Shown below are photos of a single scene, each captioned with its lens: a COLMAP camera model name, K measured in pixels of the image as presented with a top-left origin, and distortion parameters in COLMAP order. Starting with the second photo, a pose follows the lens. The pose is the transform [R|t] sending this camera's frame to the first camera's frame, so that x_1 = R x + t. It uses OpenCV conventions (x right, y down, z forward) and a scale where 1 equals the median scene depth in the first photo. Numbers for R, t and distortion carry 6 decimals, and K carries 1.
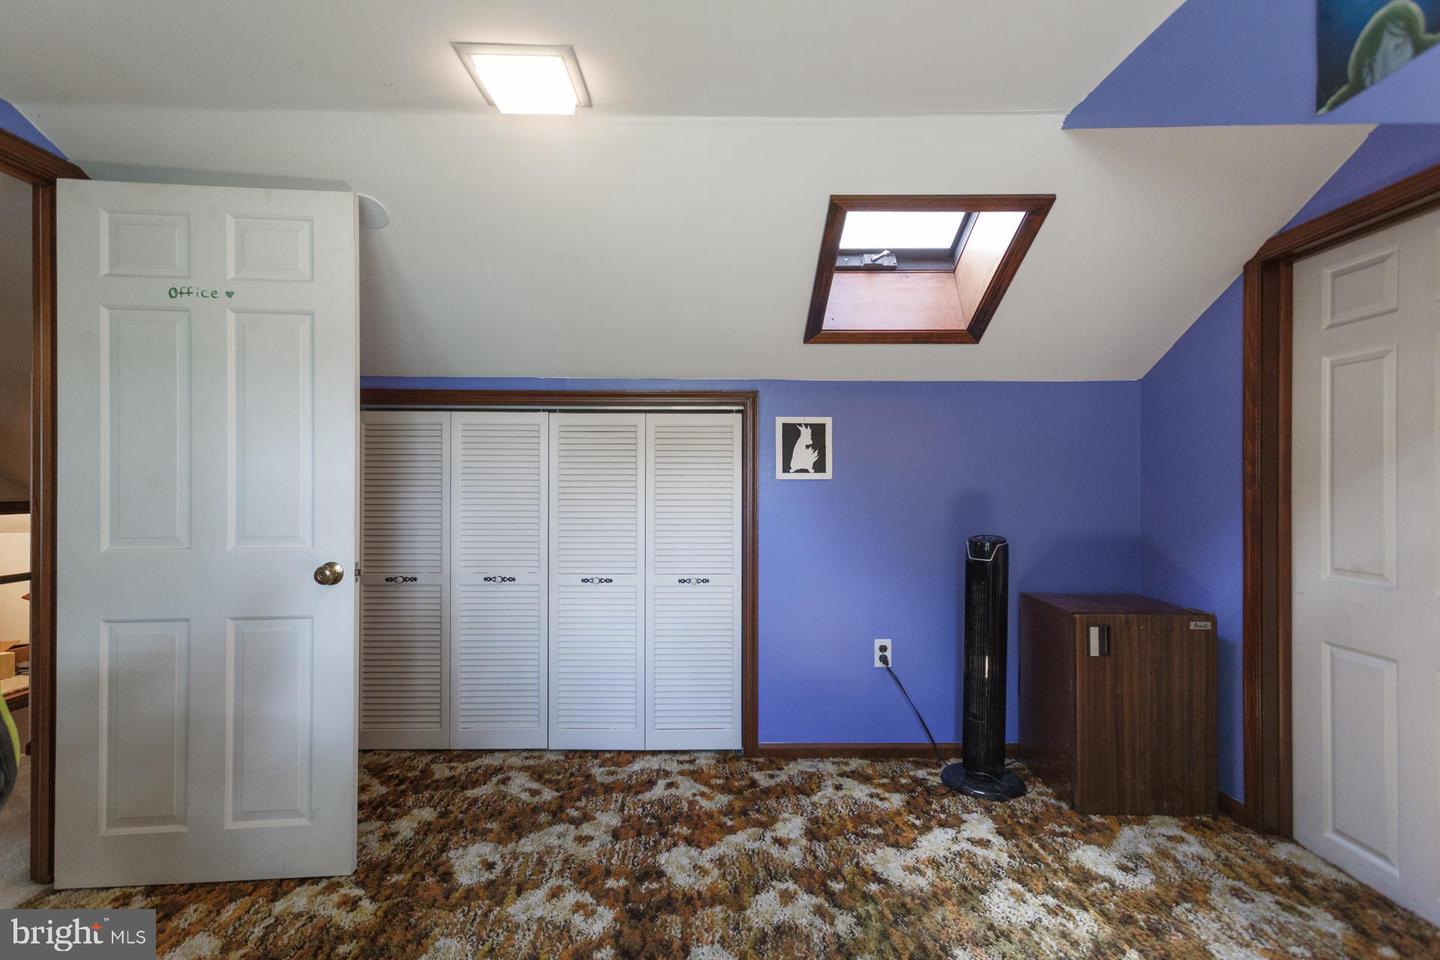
lens RADIAL K [[688.5, 0, 716.3], [0, 688.5, 480.0], [0, 0, 1]] dist [0.003869, 0.000109]
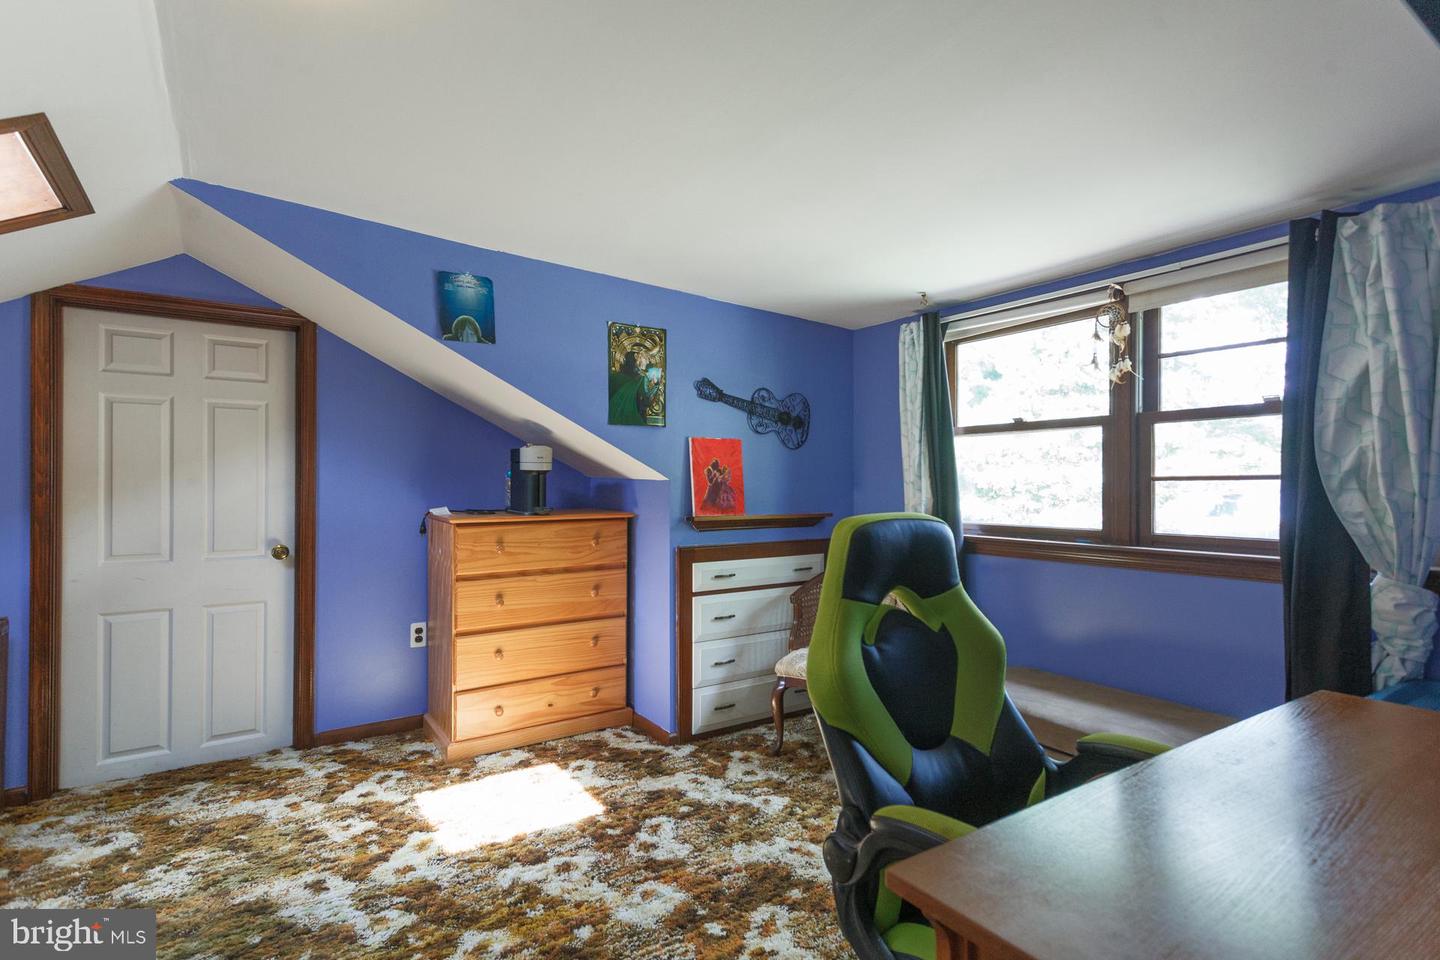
lens RADIAL K [[688.5, 0, 716.4], [0, 688.5, 484.8], [0, 0, 1]] dist [0.003869, 0.000109]
pose [[-0.575870, 0.001872, 0.817539, -0.891365], [-0.002899, 0.999986, -0.004332, -0.004932], [-0.817536, -0.004865, -0.575857, 0.860572]]
